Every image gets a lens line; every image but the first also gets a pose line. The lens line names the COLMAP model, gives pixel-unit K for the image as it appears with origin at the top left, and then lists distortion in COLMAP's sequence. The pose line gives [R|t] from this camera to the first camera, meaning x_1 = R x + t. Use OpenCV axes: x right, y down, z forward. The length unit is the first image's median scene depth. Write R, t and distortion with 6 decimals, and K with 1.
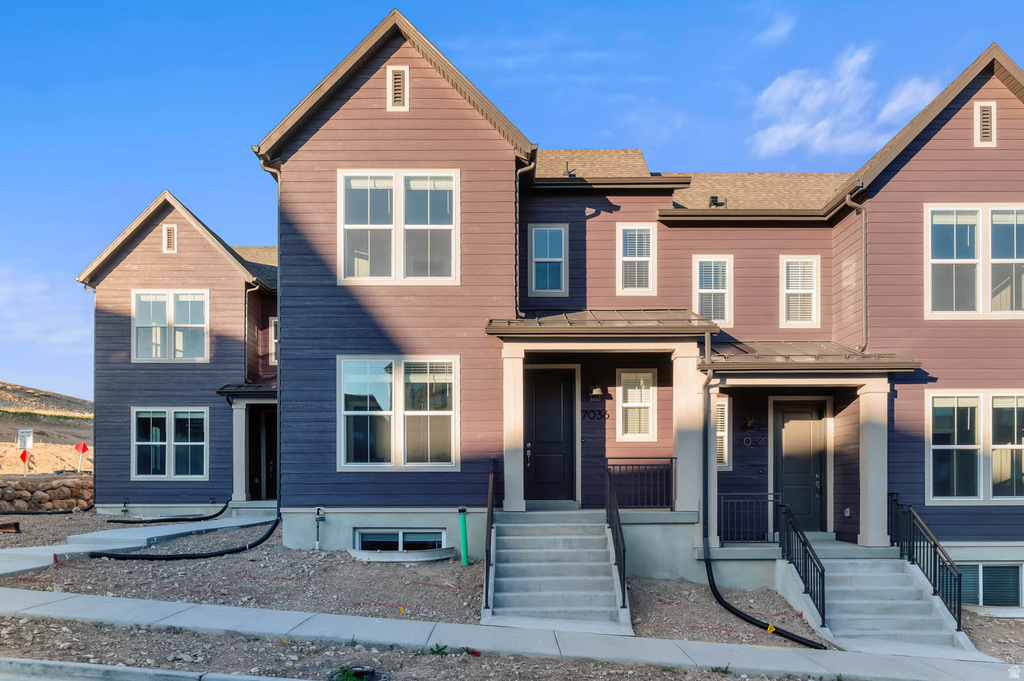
lens RADIAL K [[815.6, 0, 506.7], [0, 815.6, 377.6], [0, 0, 1]] dist [0.003792, -0.000551]
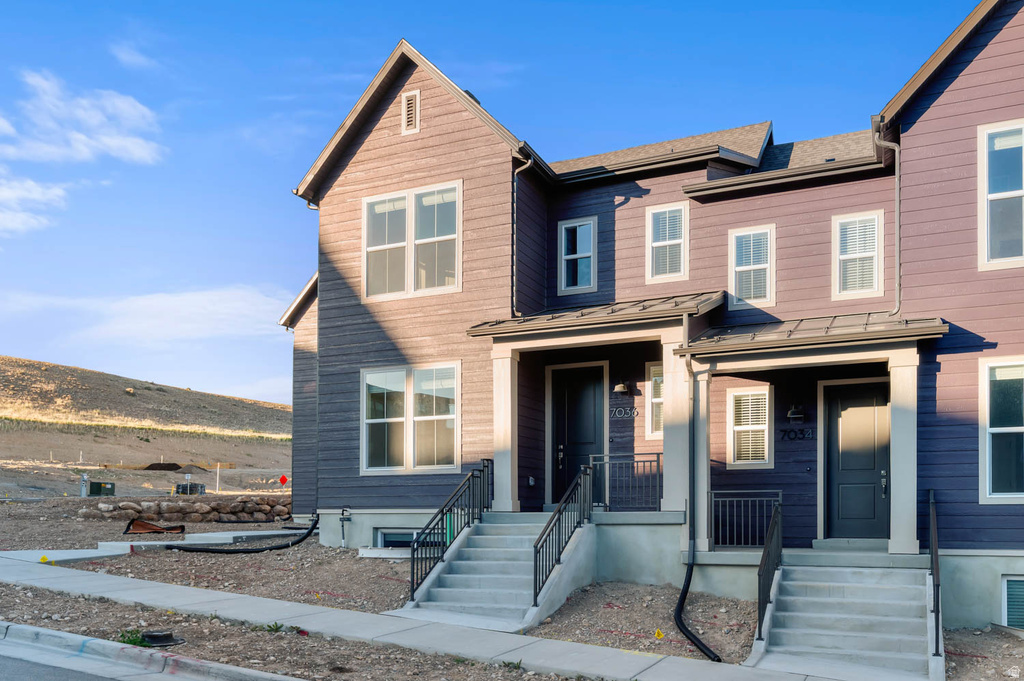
lens RADIAL K [[833.6, 0, 513.2], [0, 833.6, 388.4], [0, 0, 1]] dist [0.004952, 0.002536]
pose [[0.912476, -0.061702, -0.404452, 0.414248], [0.055609, 0.998093, -0.026808, 0.039189], [0.405334, 0.001971, 0.914166, 0.070007]]
